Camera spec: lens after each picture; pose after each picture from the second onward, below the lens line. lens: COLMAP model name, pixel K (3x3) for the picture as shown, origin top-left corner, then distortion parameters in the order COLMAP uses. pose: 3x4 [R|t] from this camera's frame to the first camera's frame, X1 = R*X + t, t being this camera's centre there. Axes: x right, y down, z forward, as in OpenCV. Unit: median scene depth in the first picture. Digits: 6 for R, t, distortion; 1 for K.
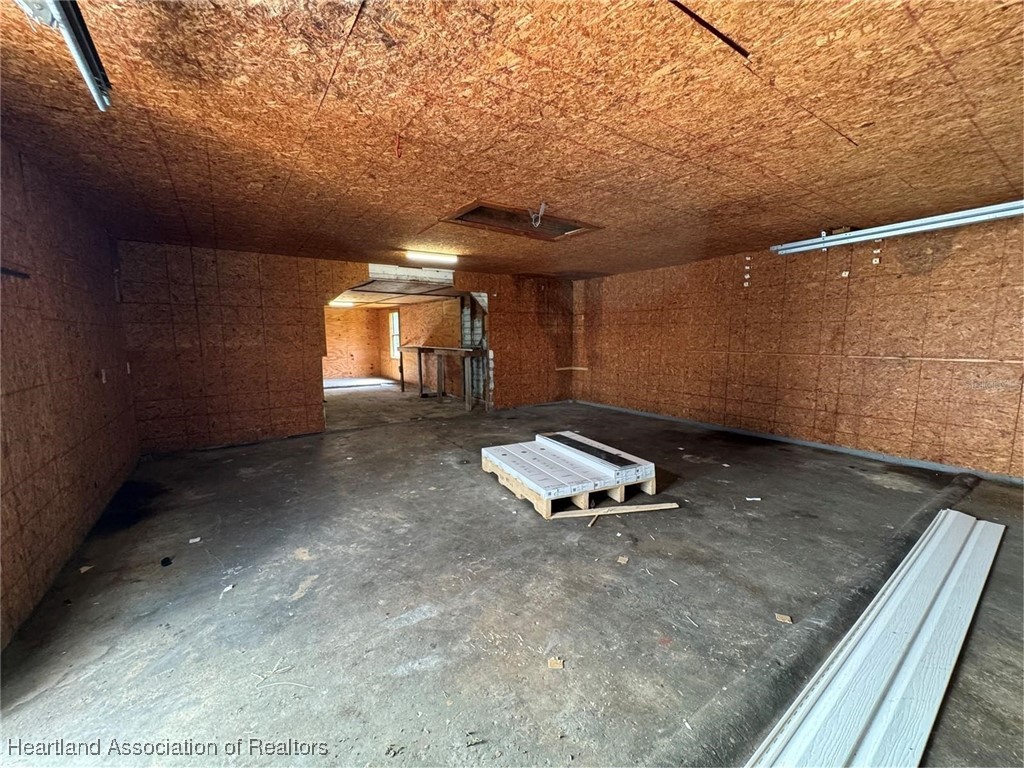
lens RADIAL K [[409.1, 0, 510.6], [0, 409.1, 383.5], [0, 0, 1]] dist [-0.002865, 0.000513]
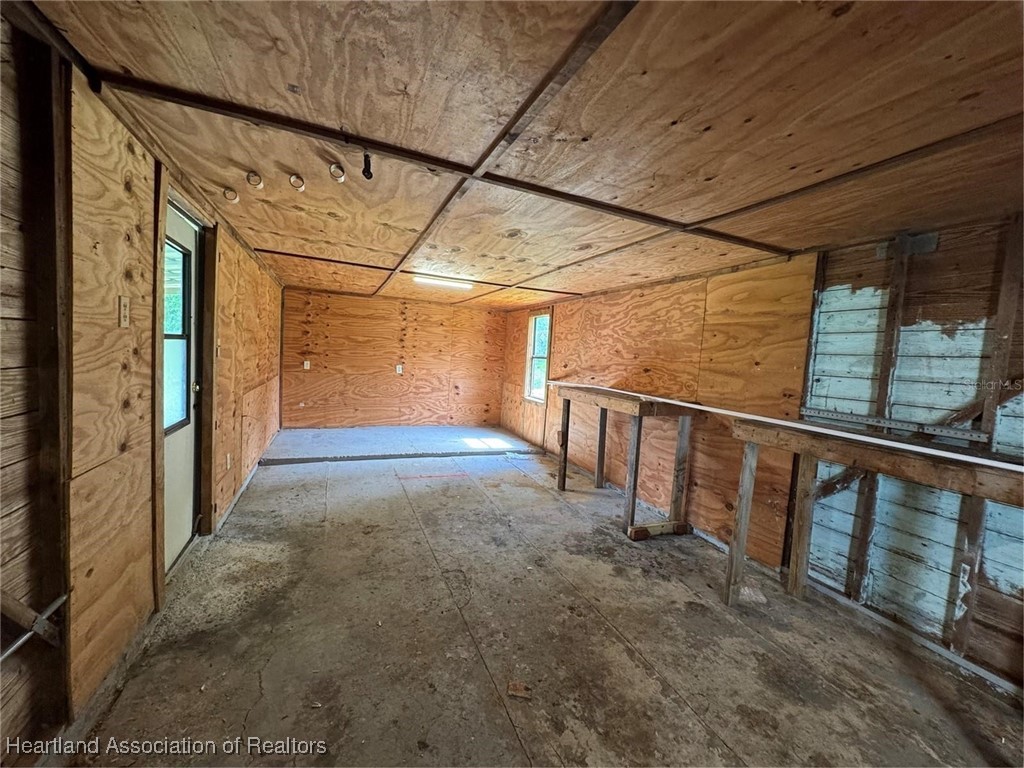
lens RADIAL K [[409.1, 0, 513.7], [0, 409.1, 382.3], [0, 0, 1]] dist [-0.002865, 0.000513]
pose [[0.972435, 0.078359, -0.219614, -0.202129], [-0.091211, 0.994626, -0.048991, -0.060492], [0.214594, 0.067672, 0.974356, 0.499941]]
